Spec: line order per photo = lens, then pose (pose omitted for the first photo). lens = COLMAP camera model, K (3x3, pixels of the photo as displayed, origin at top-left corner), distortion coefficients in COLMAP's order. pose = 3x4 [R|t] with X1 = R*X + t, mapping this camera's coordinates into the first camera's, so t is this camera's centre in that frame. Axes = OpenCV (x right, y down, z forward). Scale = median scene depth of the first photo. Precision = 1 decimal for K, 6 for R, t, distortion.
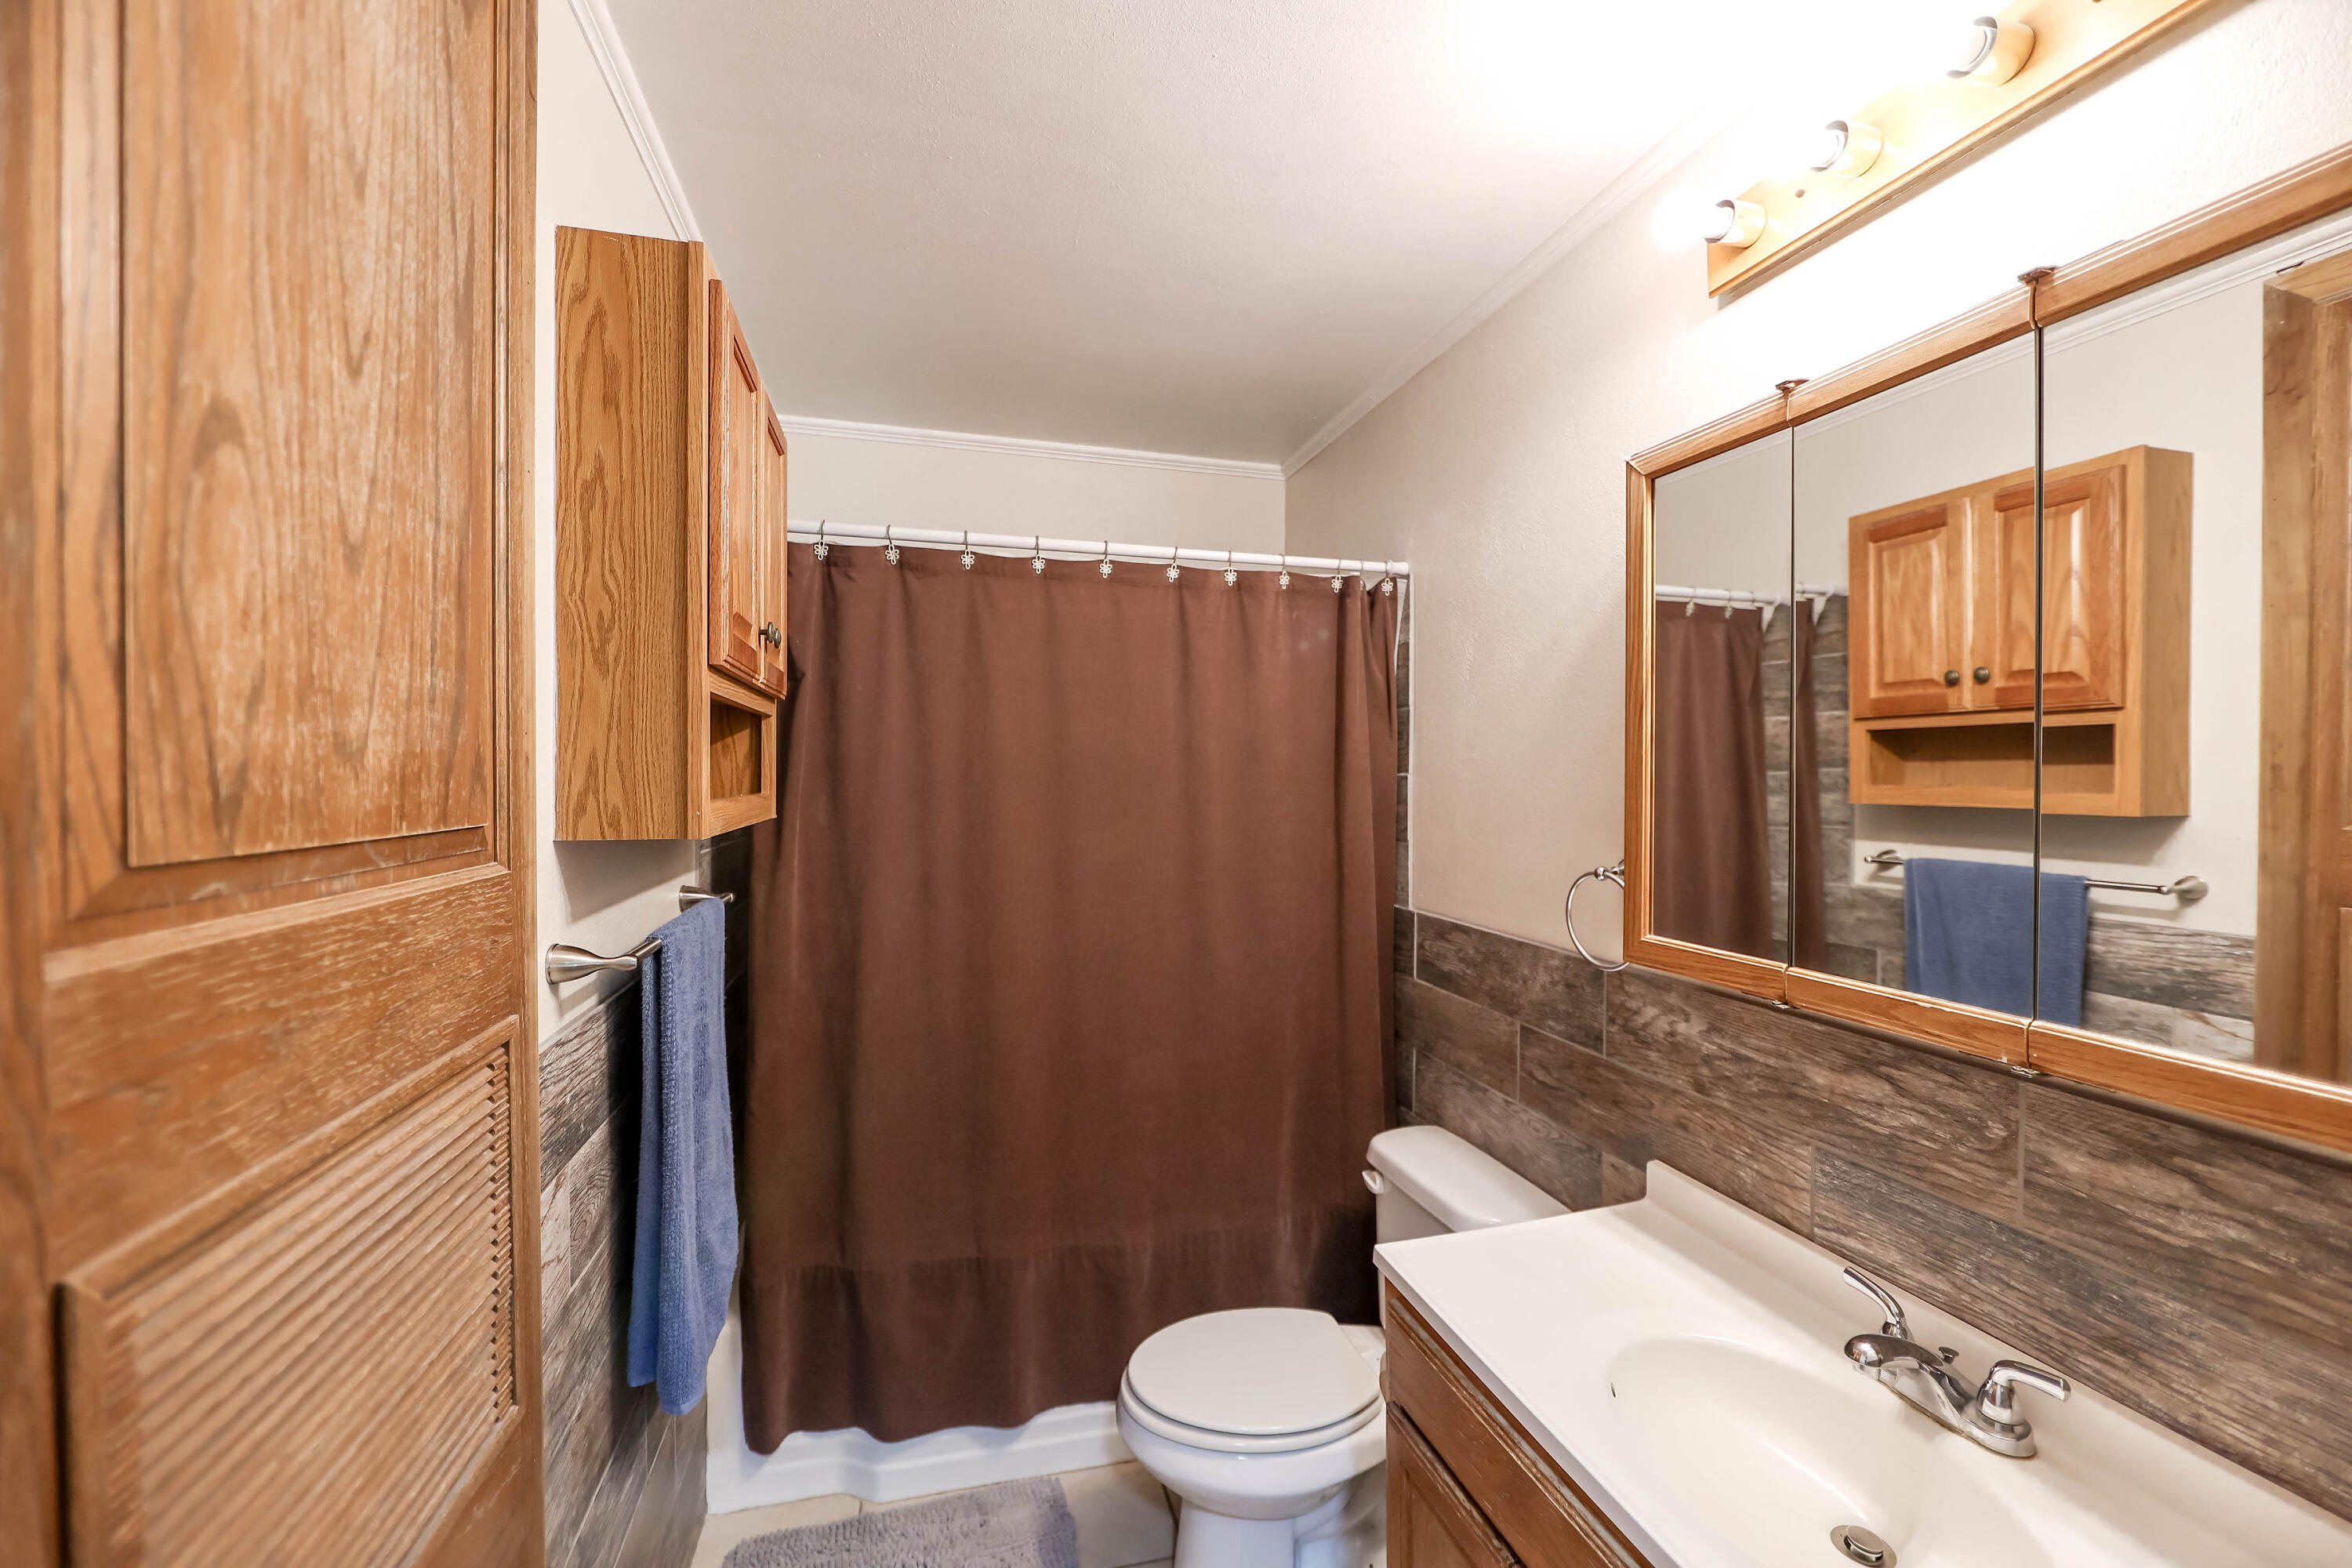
lens RADIAL K [[921.1, 0, 1185.5], [0, 921.1, 788.6], [0, 0, 1]] dist [-0.015921, 0.002545]
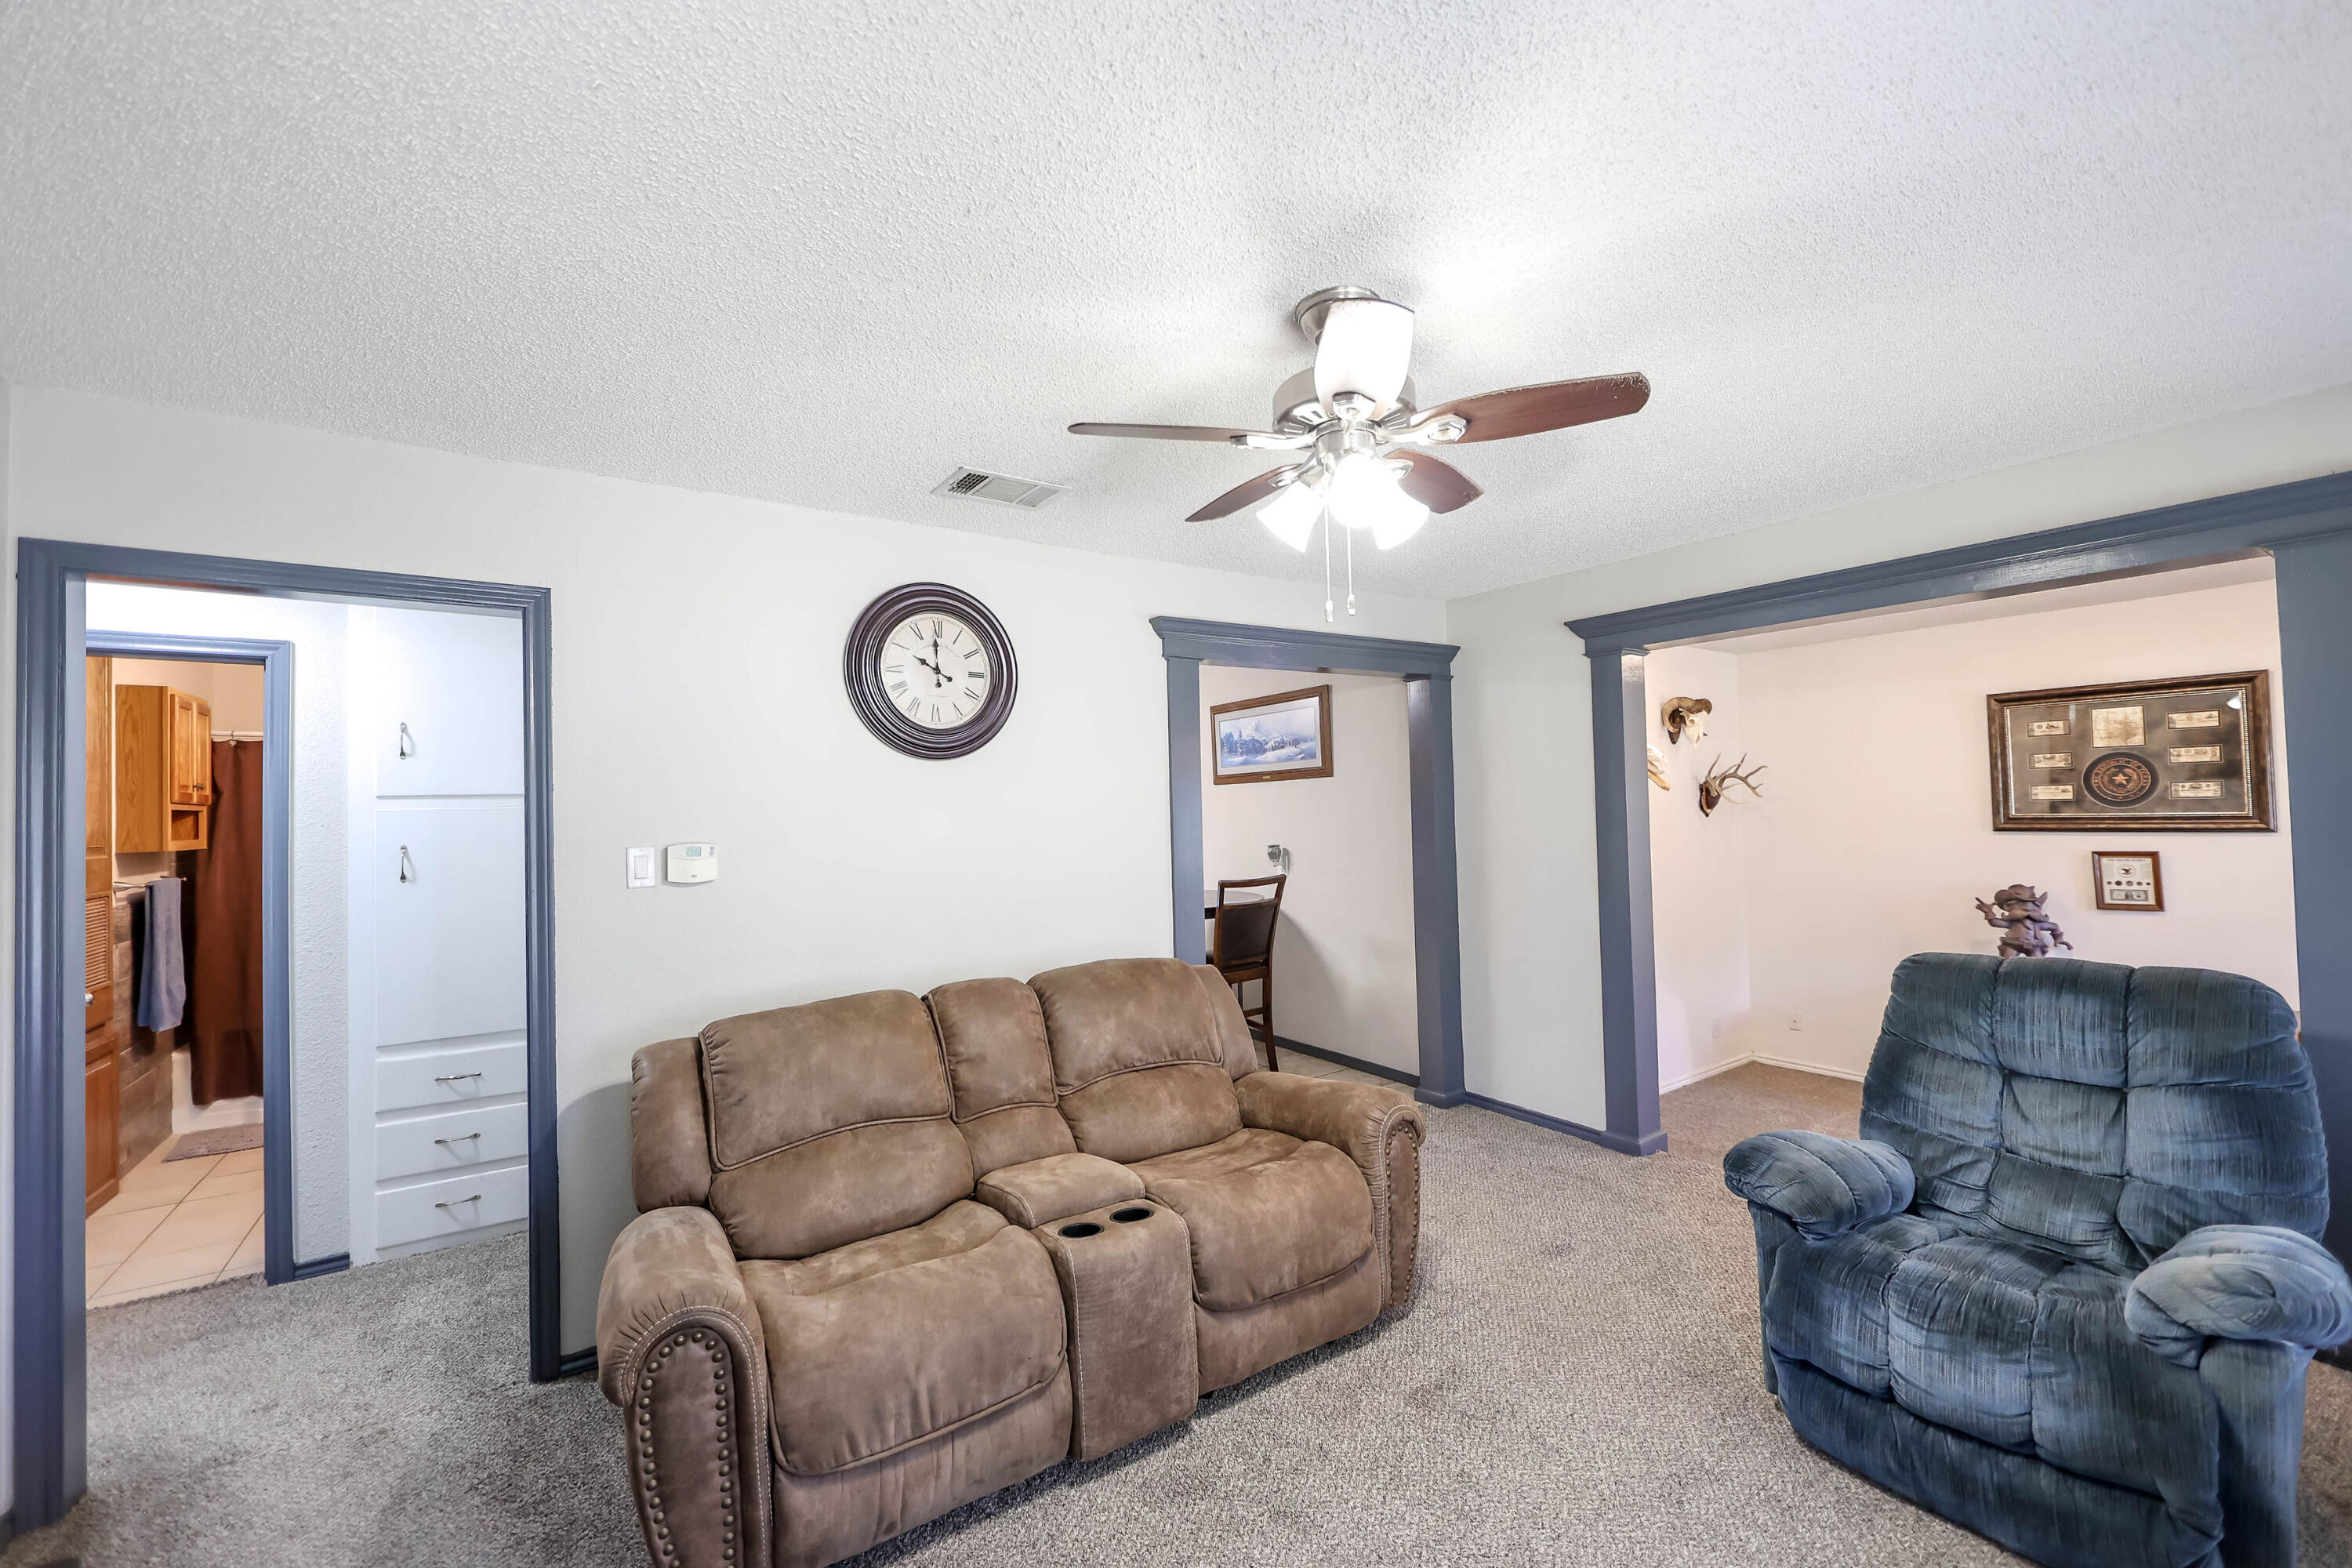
lens RADIAL K [[921.1, 0, 1181.5], [0, 921.1, 782.8], [0, 0, 1]] dist [-0.015921, 0.002545]
pose [[0.941205, -0.020340, 0.337223, 1.678033], [0.033381, 0.998900, -0.032918, 0.029416], [-0.336182, 0.042239, 0.940849, -3.067730]]
